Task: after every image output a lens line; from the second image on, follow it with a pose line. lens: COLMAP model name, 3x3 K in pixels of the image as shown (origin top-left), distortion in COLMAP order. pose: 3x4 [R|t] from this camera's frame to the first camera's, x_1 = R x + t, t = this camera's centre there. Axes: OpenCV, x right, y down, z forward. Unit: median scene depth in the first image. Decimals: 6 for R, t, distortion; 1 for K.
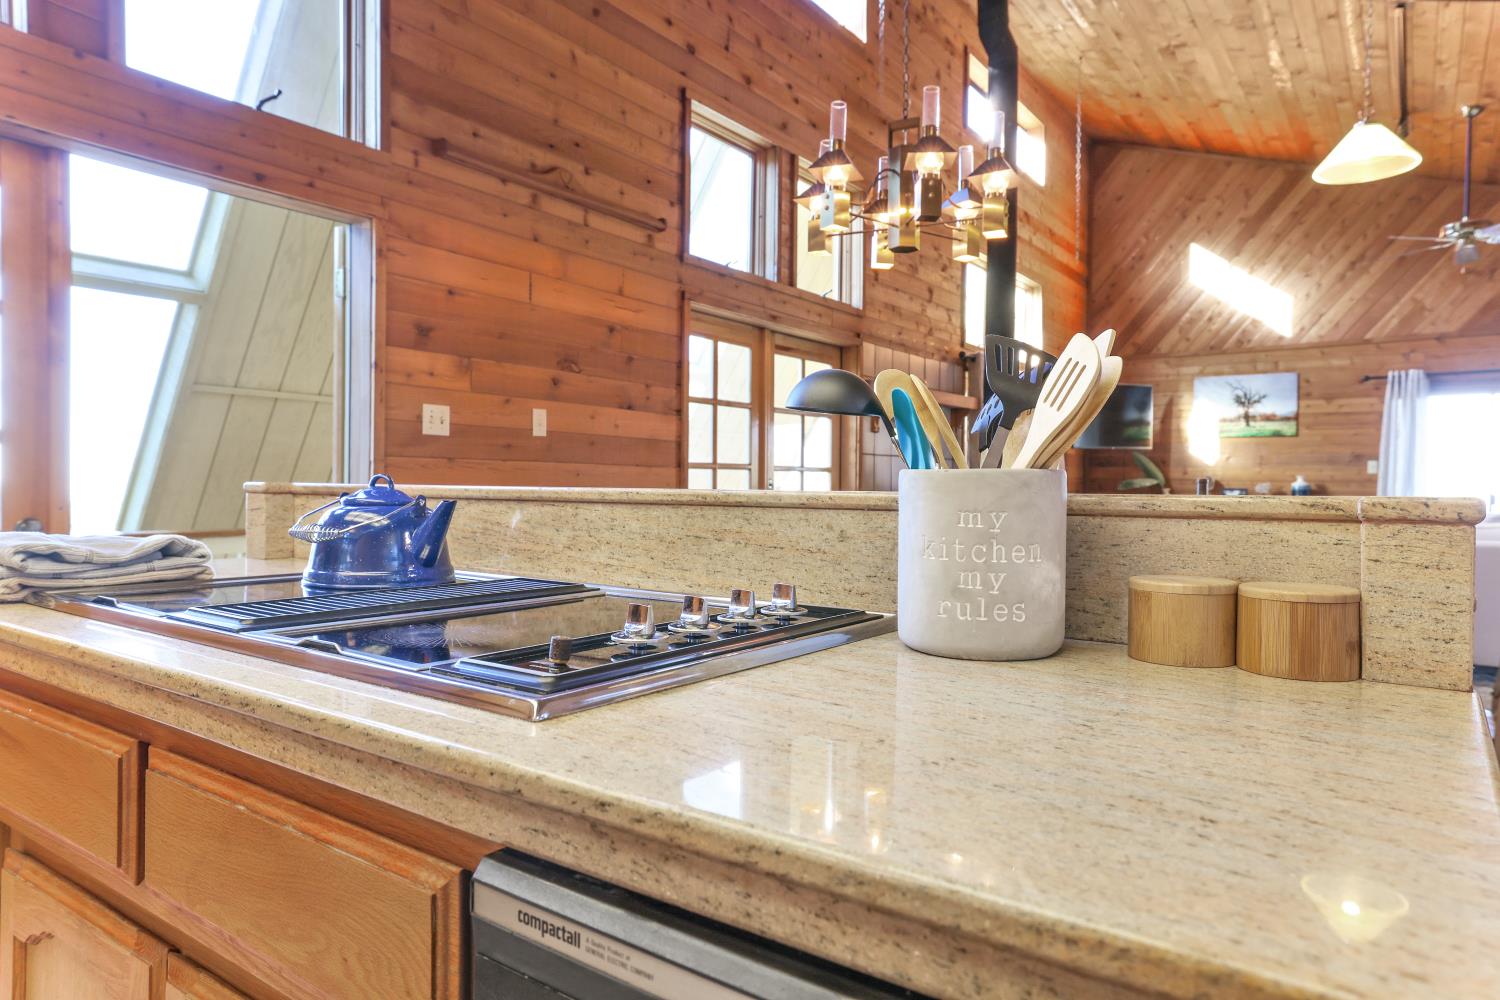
lens RADIAL K [[935.0, 0, 741.5], [0, 935.0, 488.5], [0, 0, 1]] dist [-0.005200, 0.003971]
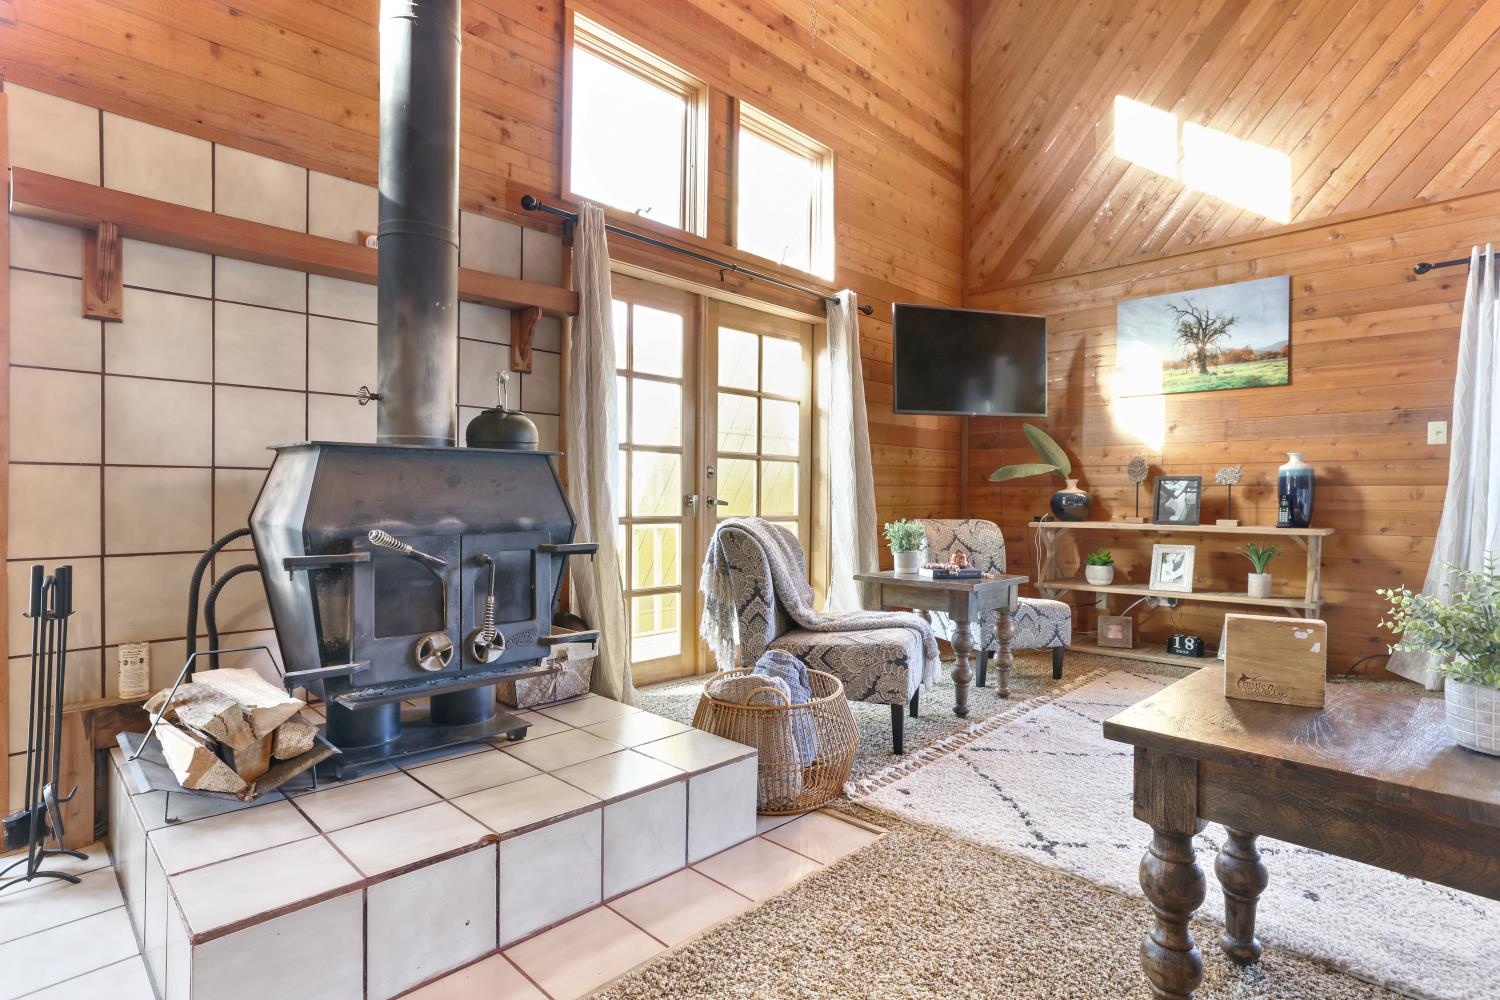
lens RADIAL K [[760.3, 0, 758.3], [0, 760.3, 488.5], [0, 0, 1]] dist [-0.006515, 0.010409]
pose [[0.988251, -0.009758, -0.152529, 0.345836], [0.007277, 0.999832, -0.016815, 0.013857], [0.152667, 0.015508, 0.988156, 0.493731]]
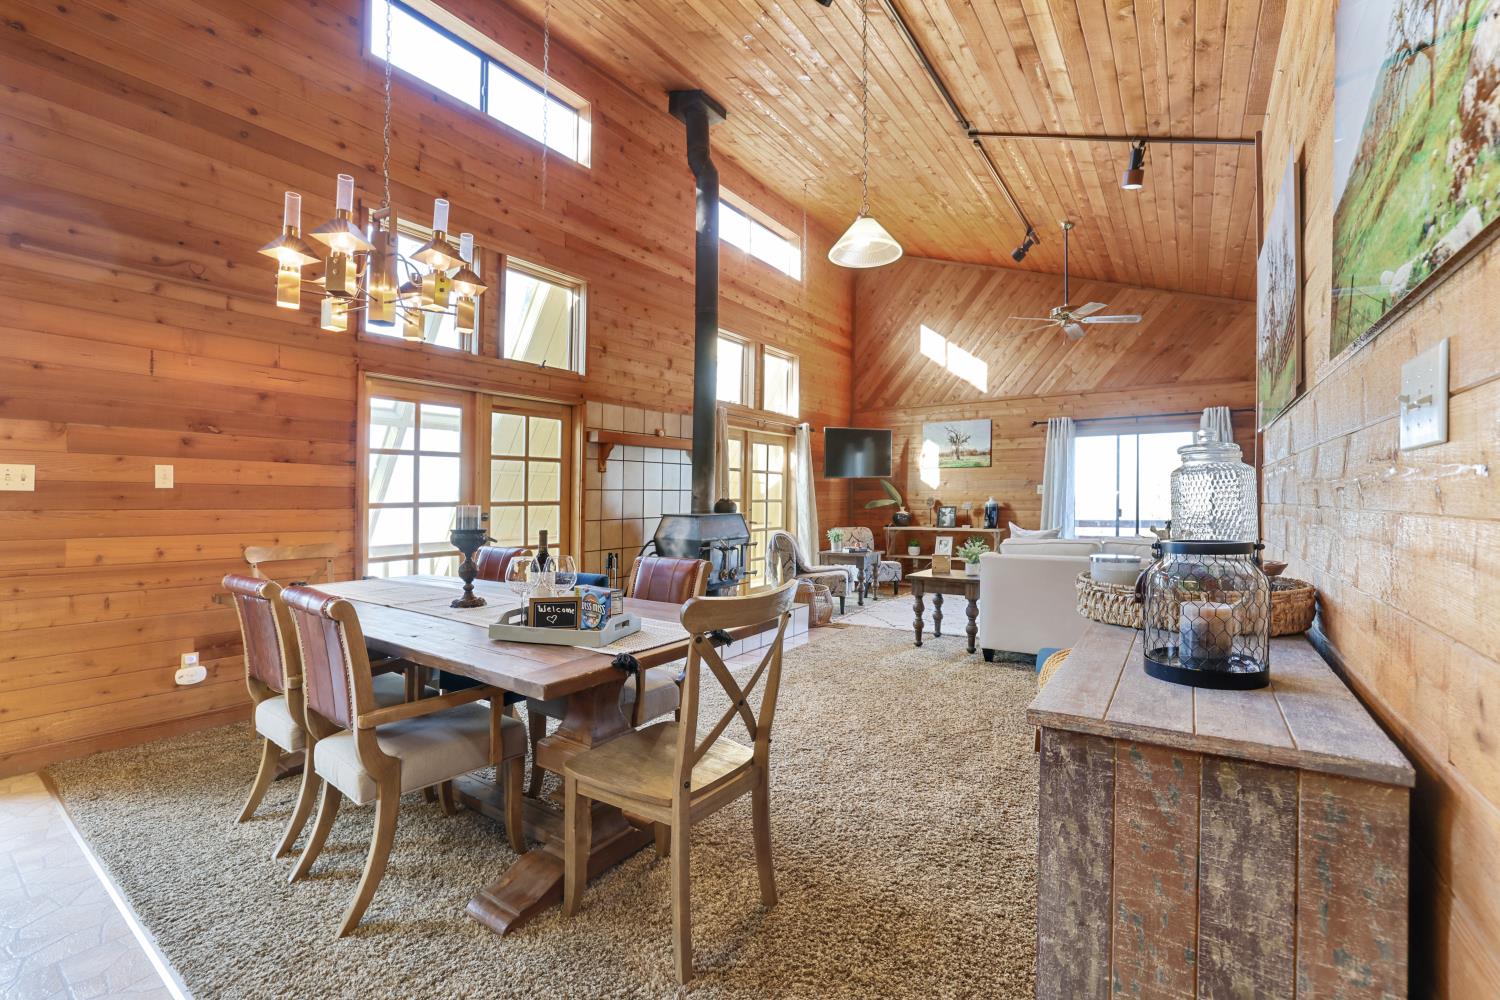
lens RADIAL K [[651.7, 0, 775.2], [0, 651.7, 489.0], [0, 0, 1]] dist [-0.014542, 0.005187]
pose [[0.999261, -0.012483, 0.036359, 0.253320], [0.012947, 0.999837, -0.012554, -0.016632], [-0.036196, 0.013016, 0.999260, 0.076601]]
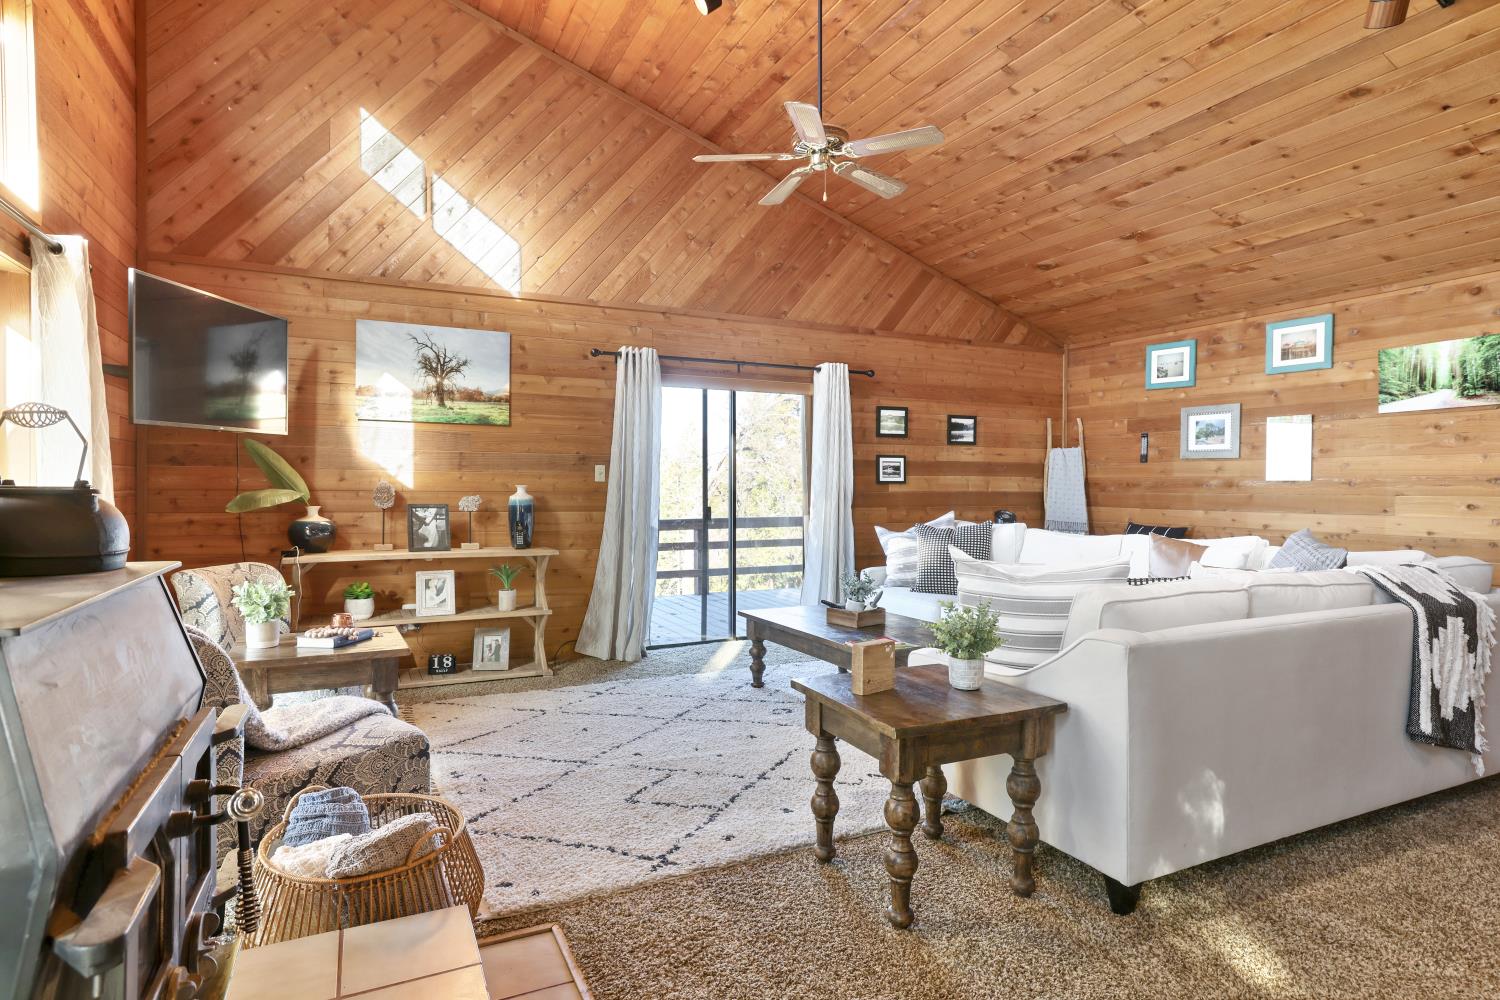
lens RADIAL K [[802.2, 0, 758.8], [0, 802.2, 485.3], [0, 0, 1]] dist [0.010698, 0.002363]
pose [[0.493832, -0.006178, 0.869535, 0.175399], [0.002766, 0.999981, 0.005534, -0.015648], [-0.869553, -0.000327, 0.493840, 0.558008]]
